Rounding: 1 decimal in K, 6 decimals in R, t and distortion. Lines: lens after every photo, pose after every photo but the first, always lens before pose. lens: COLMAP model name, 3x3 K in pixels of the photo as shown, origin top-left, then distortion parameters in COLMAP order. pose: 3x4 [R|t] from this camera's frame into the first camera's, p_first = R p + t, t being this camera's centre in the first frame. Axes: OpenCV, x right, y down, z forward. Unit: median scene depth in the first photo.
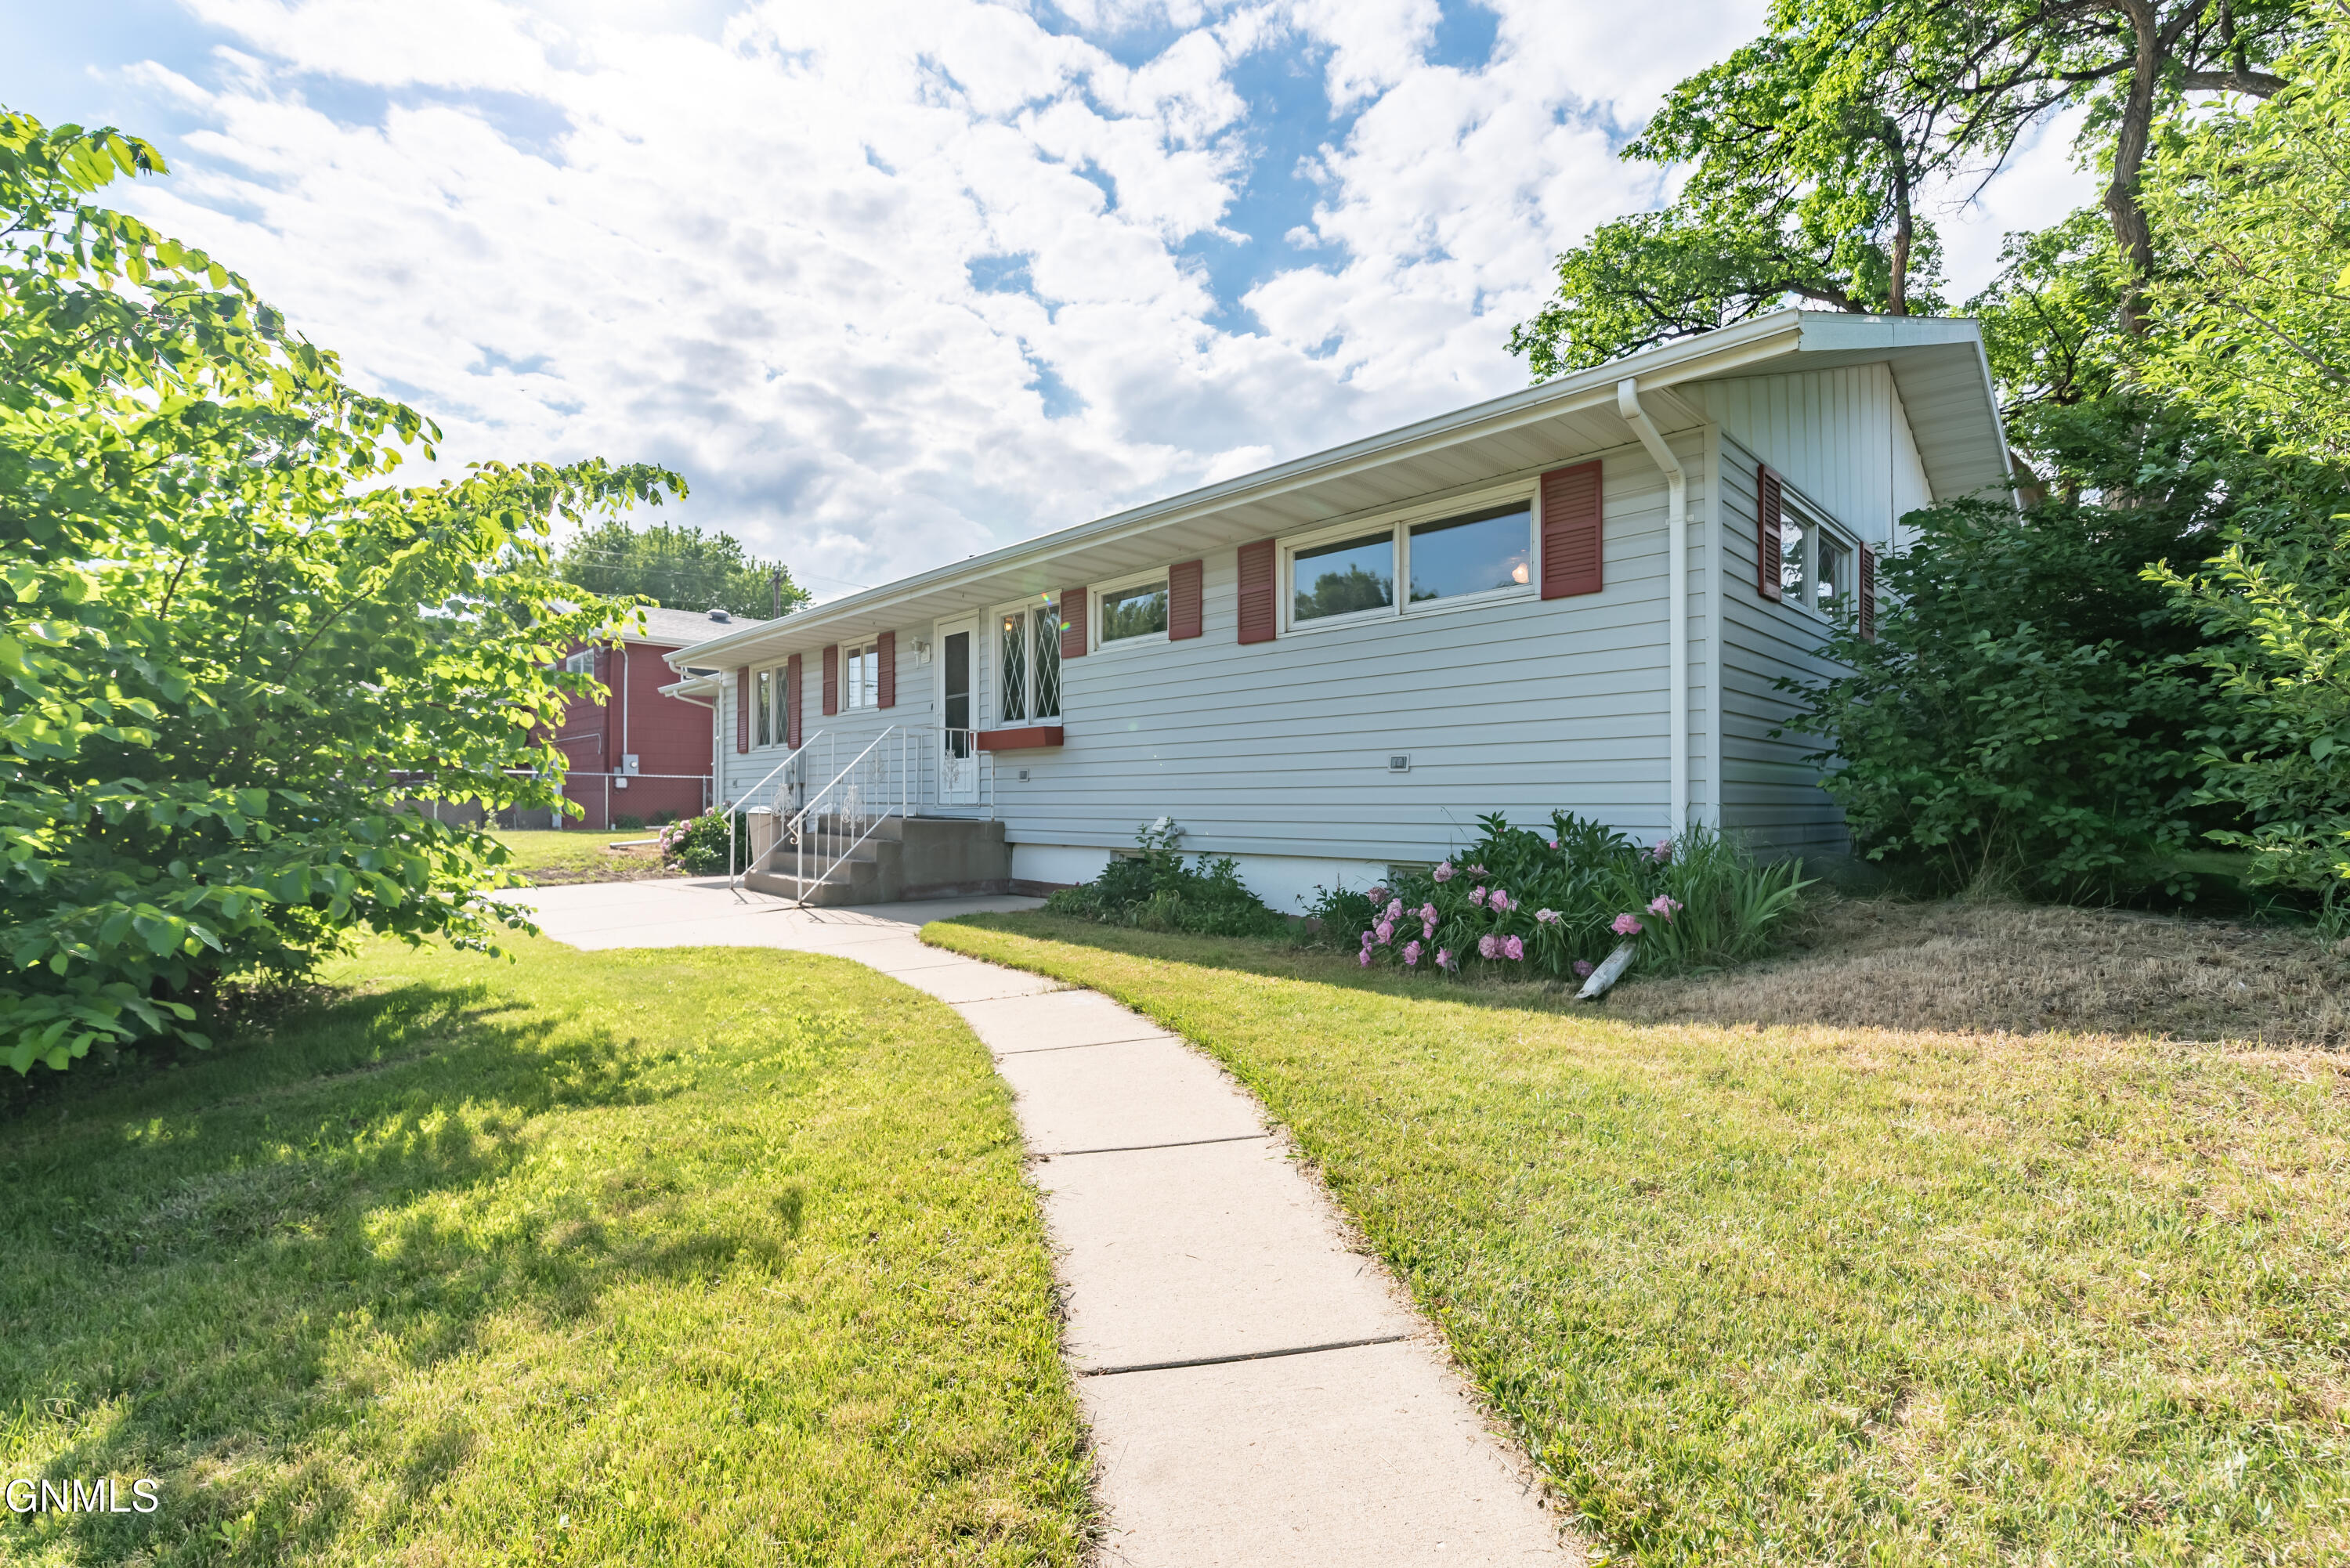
lens RADIAL K [[1060.6, 0, 1169.6], [0, 1060.6, 750.2], [0, 0, 1]] dist [0.021355, 0.000151]
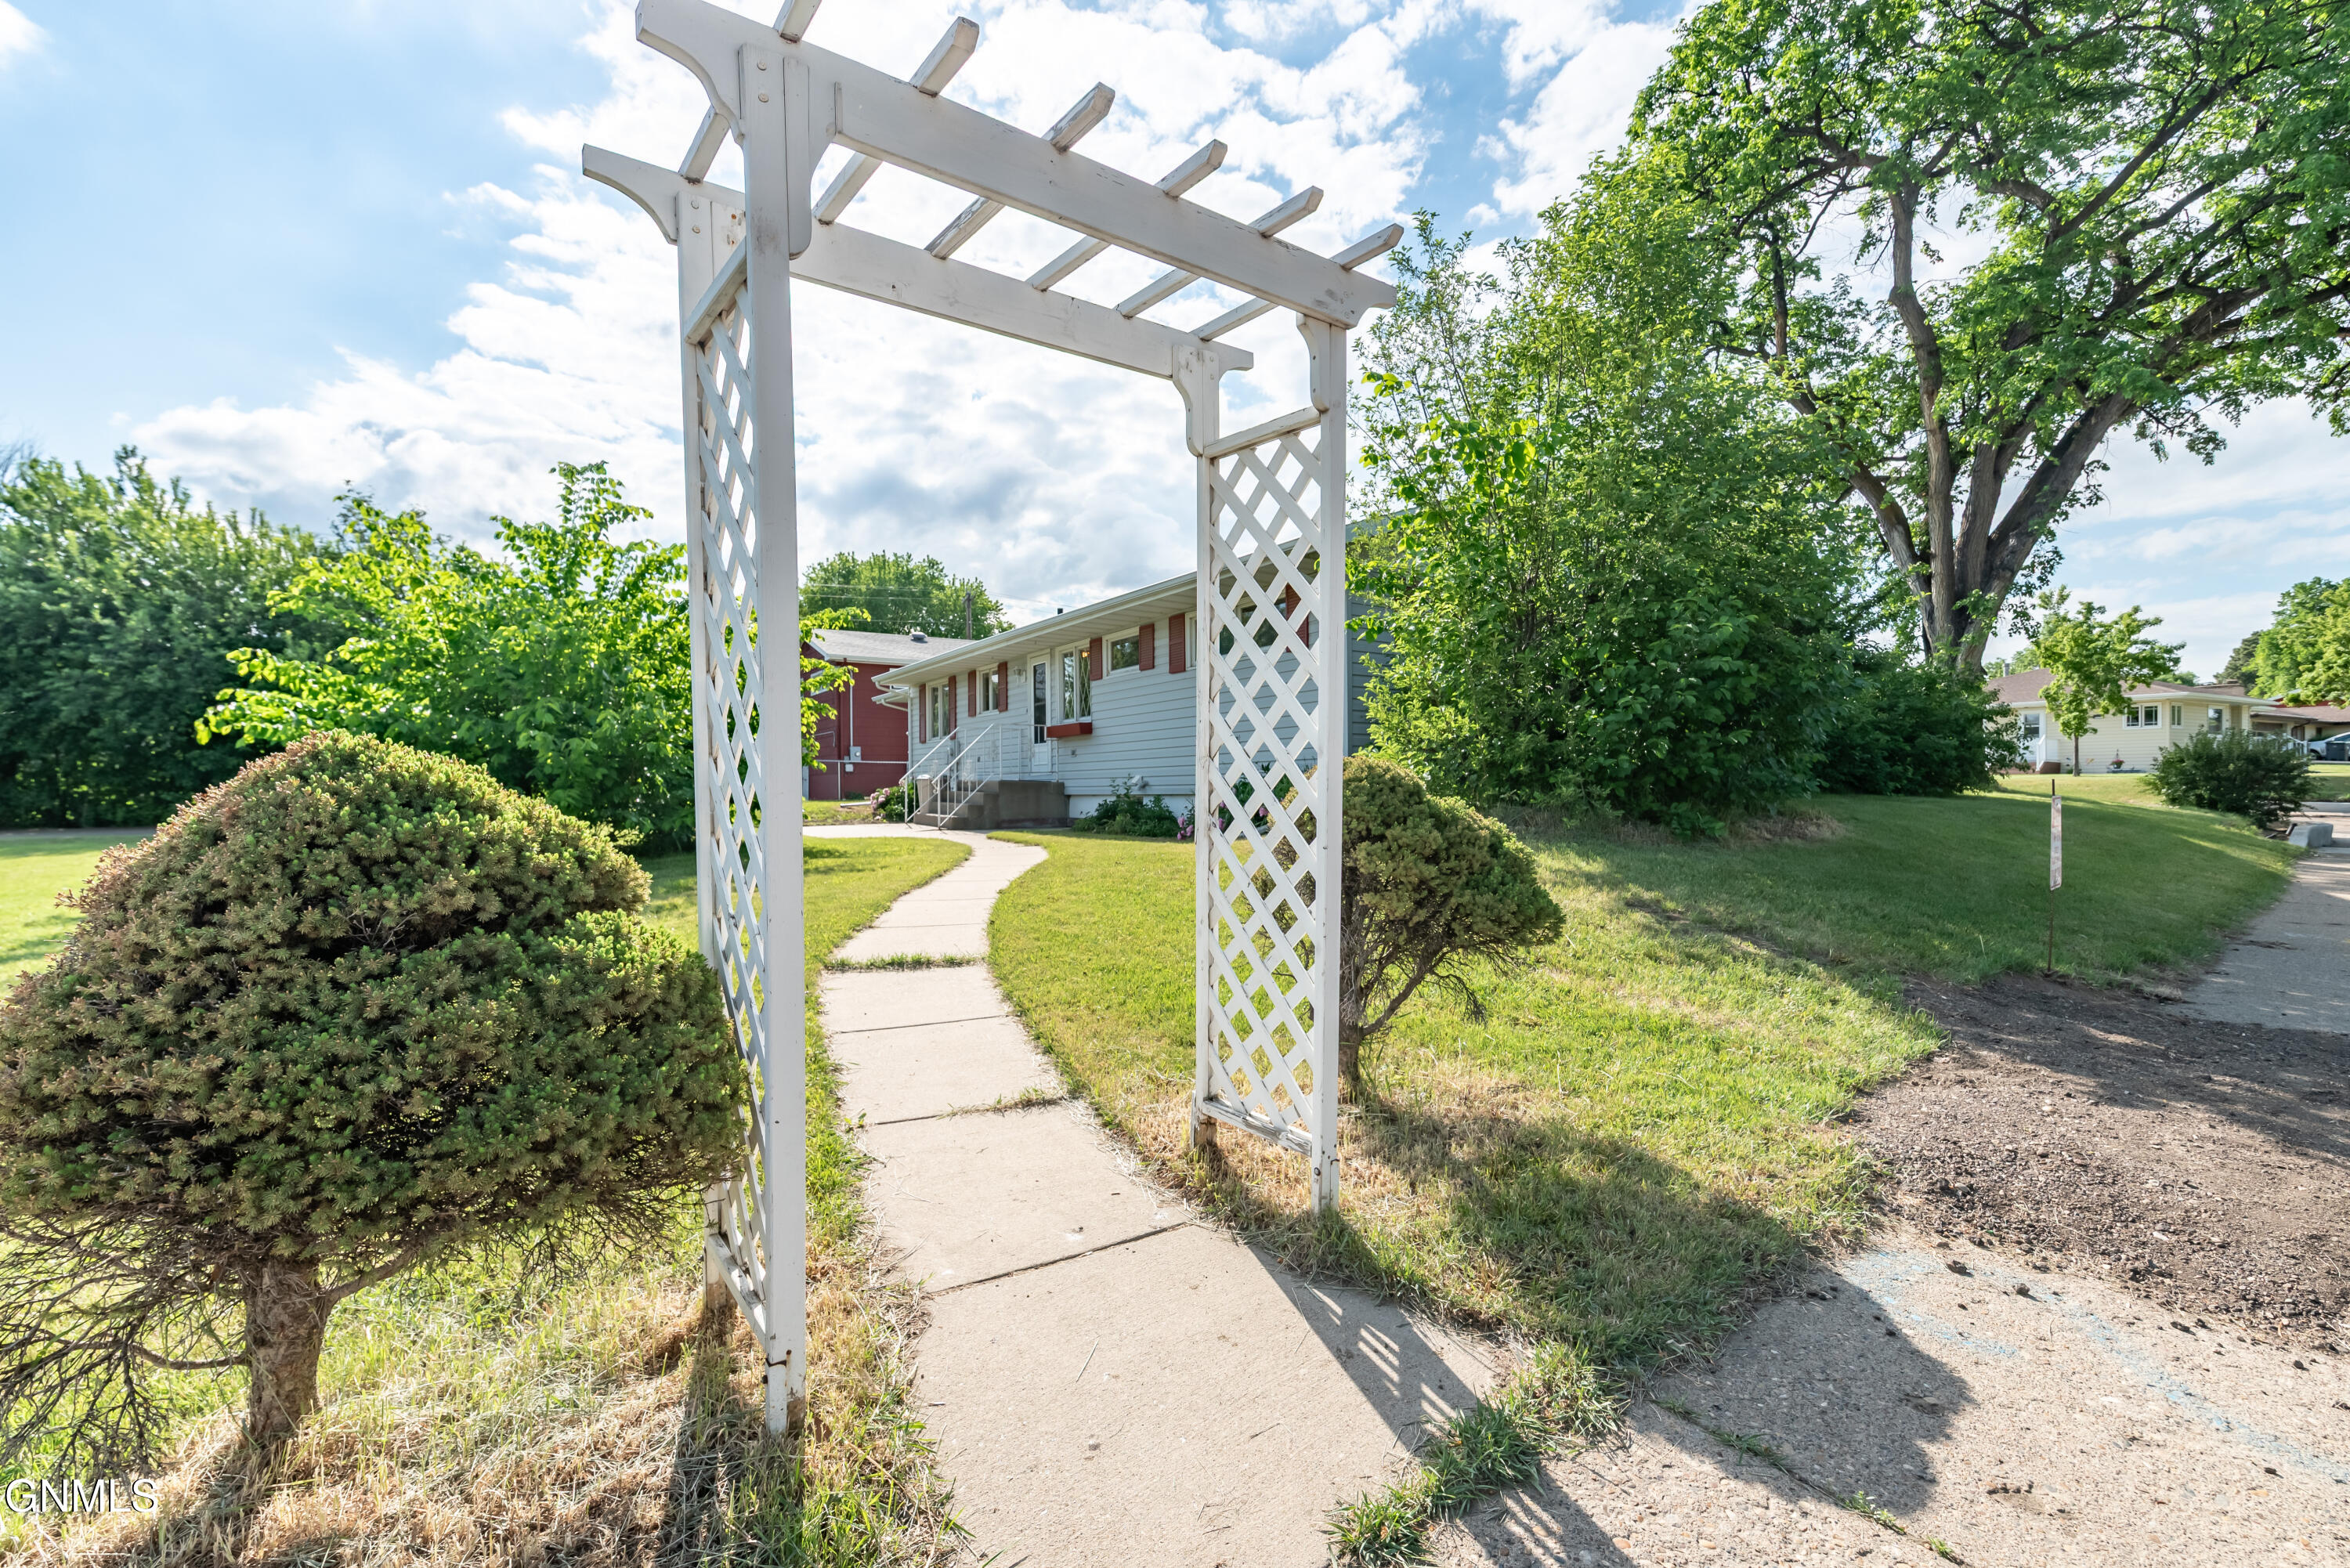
lens RADIAL K [[1047.1, 0, 1175.0], [0, 1047.1, 784.0], [0, 0, 1]] dist [-0.000487, 0.000063]
pose [[0.983854, -0.006529, -0.178856, 0.048938], [0.013948, 0.999092, 0.040255, 0.001402], [0.178431, -0.042100, 0.983051, -0.088033]]
